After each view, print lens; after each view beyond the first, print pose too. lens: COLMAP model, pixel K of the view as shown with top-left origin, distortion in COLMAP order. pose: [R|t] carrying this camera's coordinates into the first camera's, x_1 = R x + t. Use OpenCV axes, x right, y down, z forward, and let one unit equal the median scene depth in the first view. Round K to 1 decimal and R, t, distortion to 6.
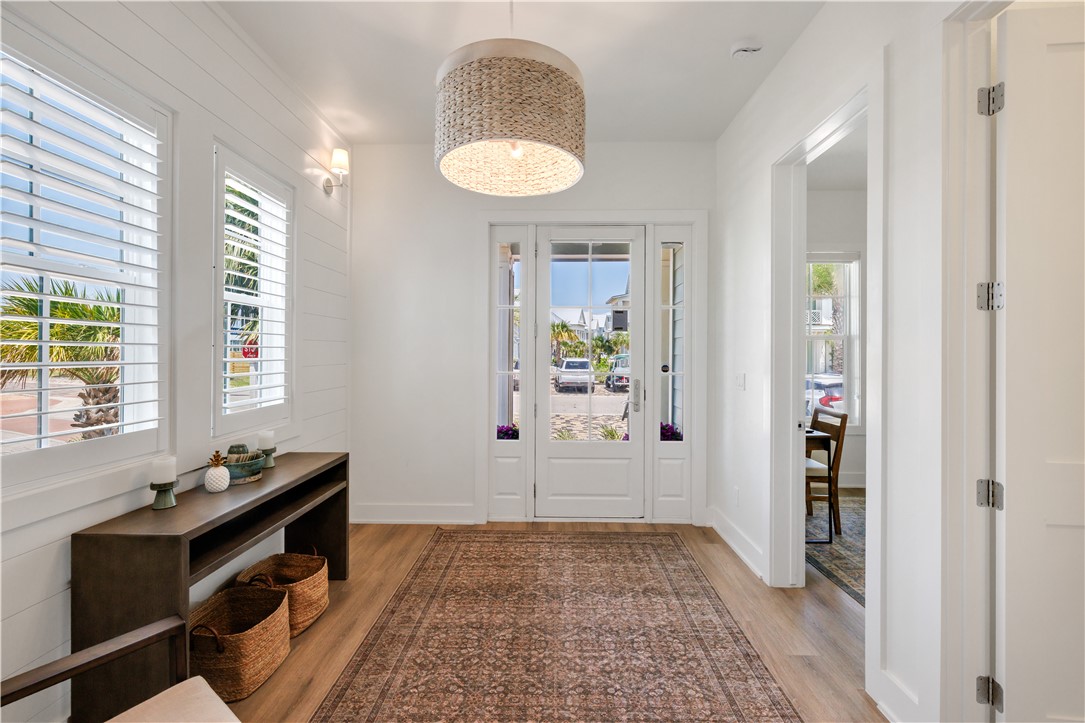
lens RADIAL K [[466.5, 0, 547.2], [0, 466.5, 356.1], [0, 0, 1]] dist [-0.000038, 0.000371]
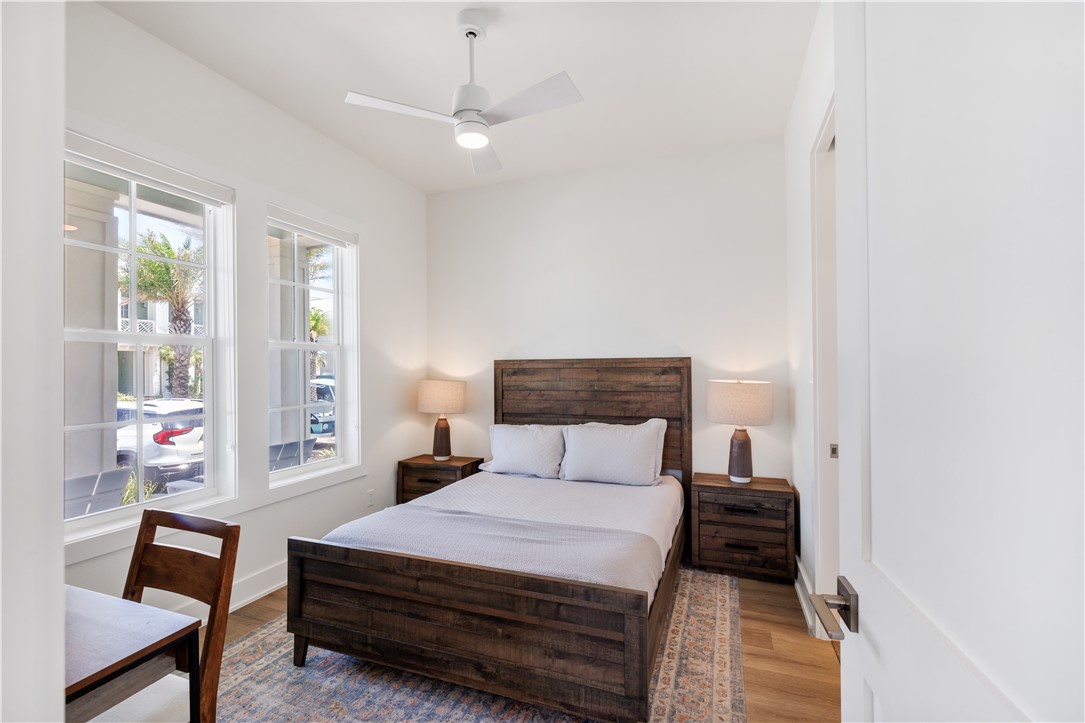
lens RADIAL K [[466.5, 0, 550.3], [0, 466.5, 364.5], [0, 0, 1]] dist [-0.000038, 0.000371]
pose [[0.329839, 0.002771, 0.944033, 0.079615], [0.016136, 0.999833, -0.008573, -0.000751], [-0.943899, 0.018061, 0.329740, 0.137673]]
